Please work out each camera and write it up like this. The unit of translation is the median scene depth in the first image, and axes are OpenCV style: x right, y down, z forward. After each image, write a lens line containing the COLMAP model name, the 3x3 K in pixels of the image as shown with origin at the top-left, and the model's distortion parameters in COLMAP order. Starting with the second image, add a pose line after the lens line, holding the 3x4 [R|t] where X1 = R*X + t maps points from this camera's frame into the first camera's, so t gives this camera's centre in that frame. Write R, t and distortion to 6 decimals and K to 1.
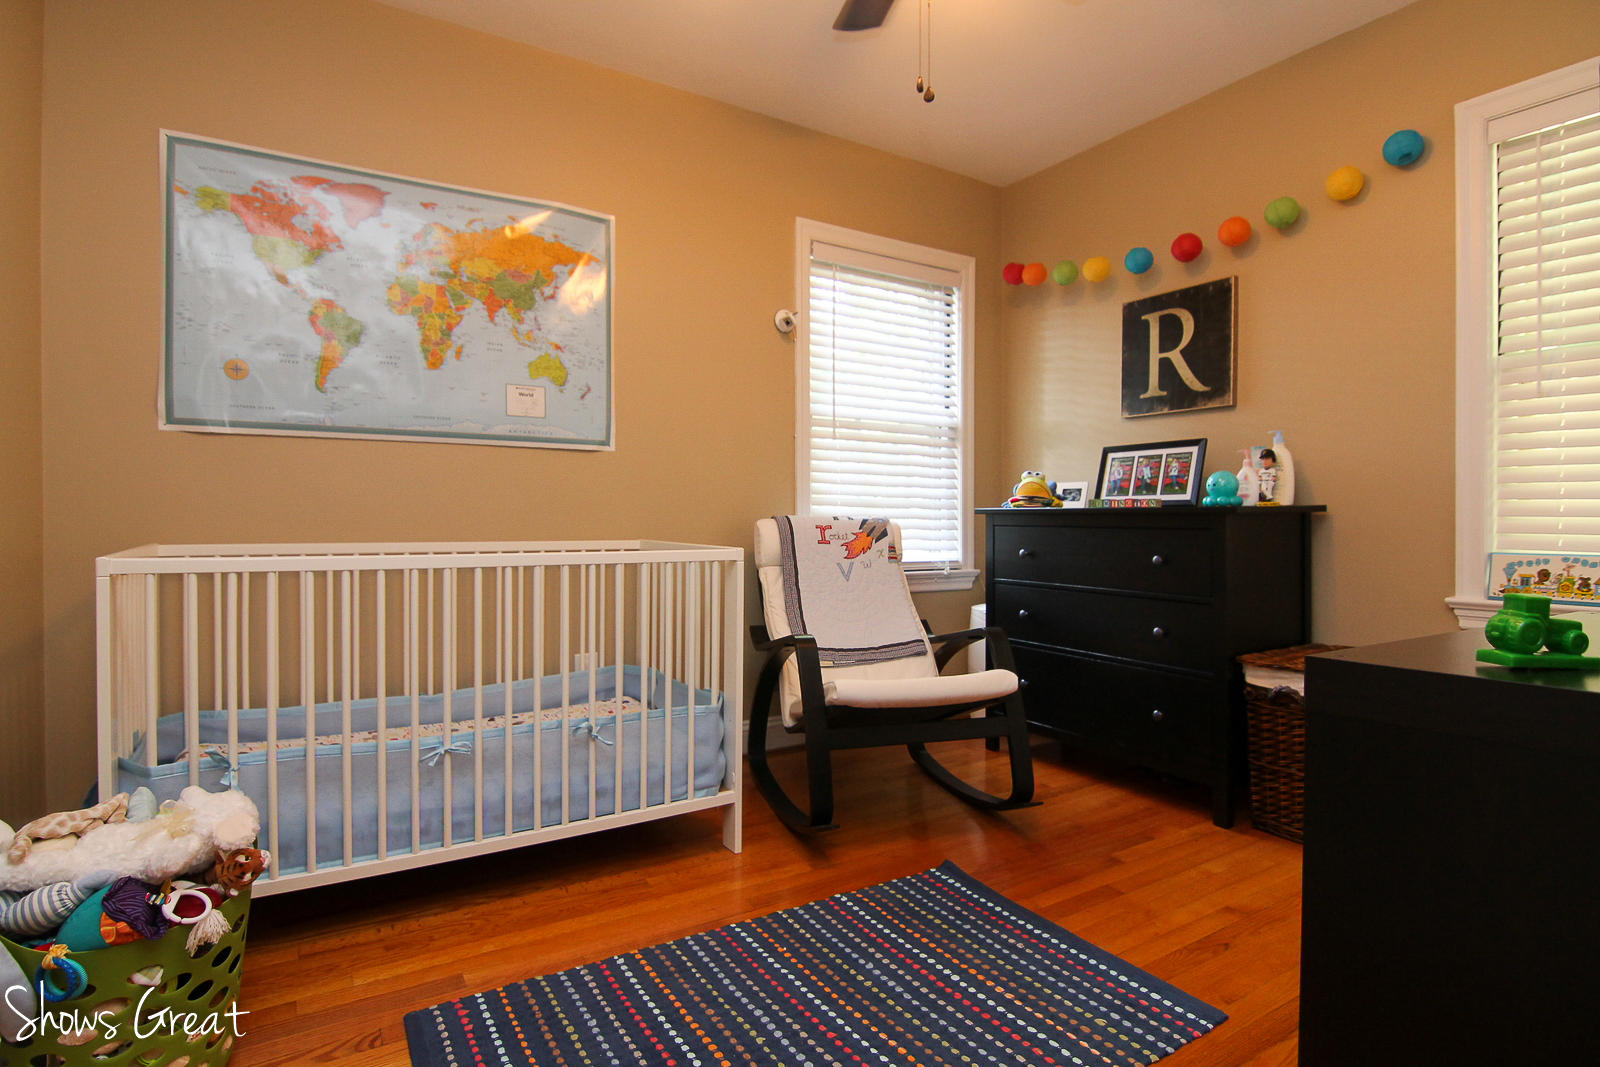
lens RADIAL K [[836.5, 0, 812.9], [0, 836.5, 529.2], [0, 0, 1]] dist [-0.000639, -0.008898]
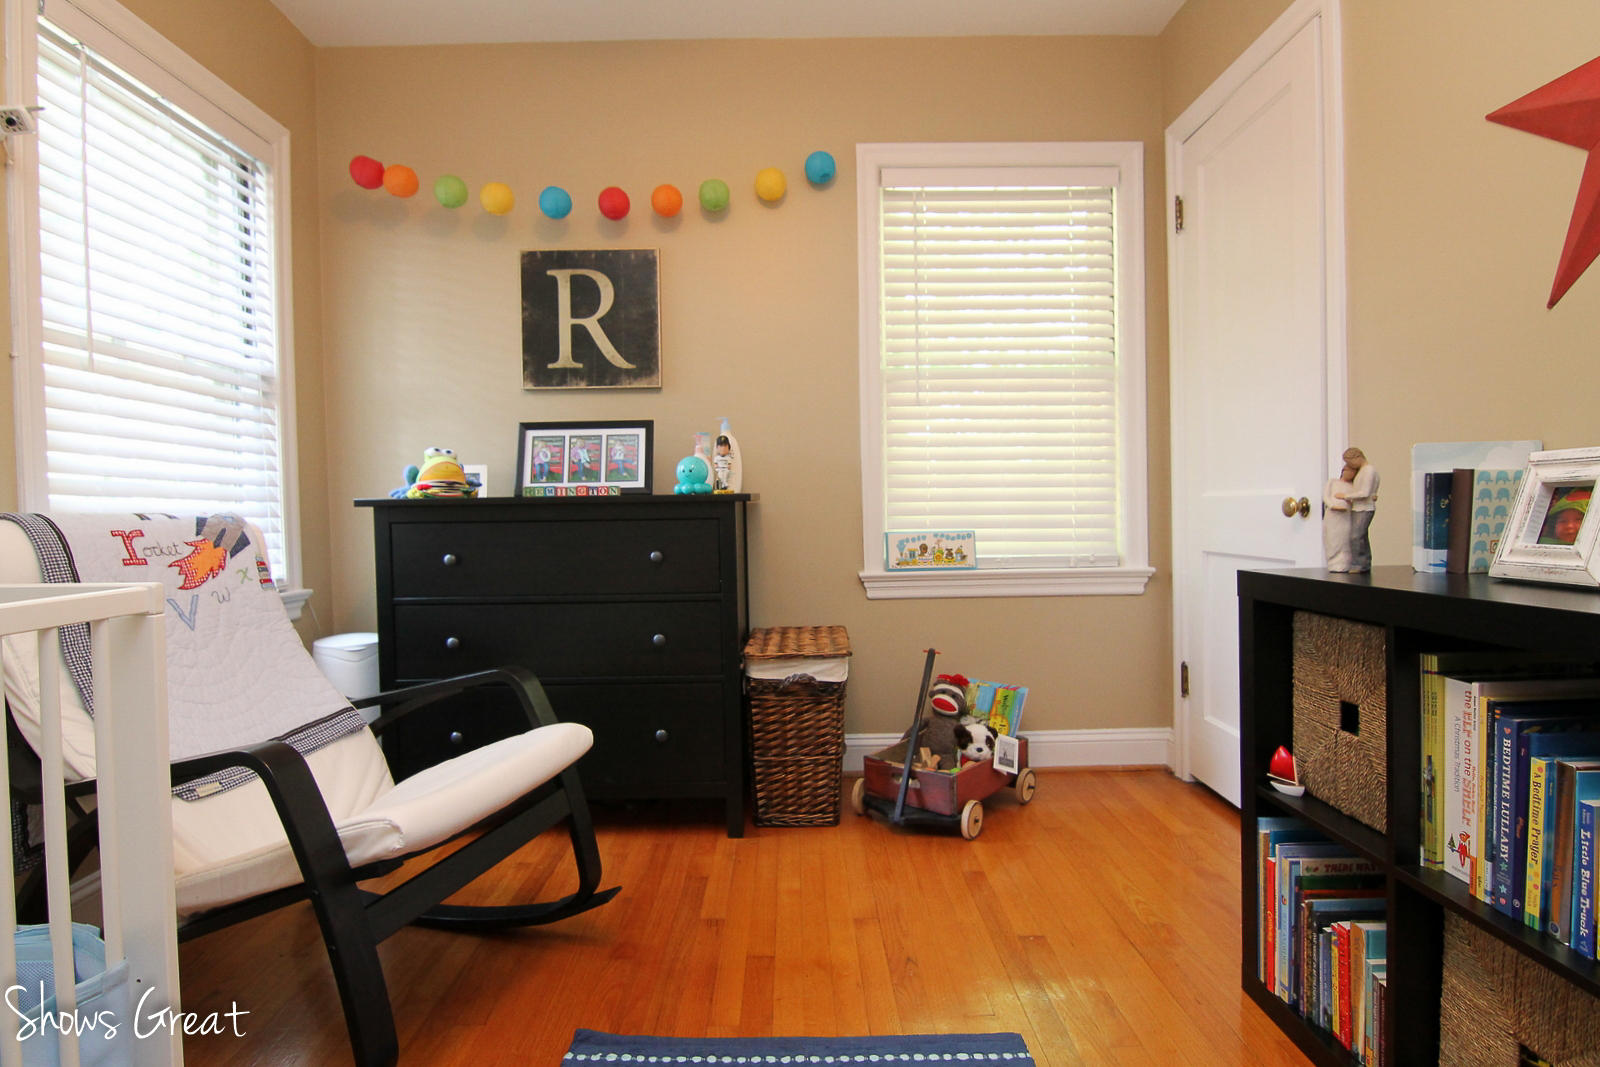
lens RADIAL K [[836.5, 0, 797.2], [0, 836.5, 527.6], [0, 0, 1]] dist [-0.000639, -0.008898]
pose [[0.530261, -0.031603, 0.847245, -0.209213], [0.028954, 0.999397, 0.019158, -0.004229], [-0.847340, 0.014372, 0.530857, 0.360731]]
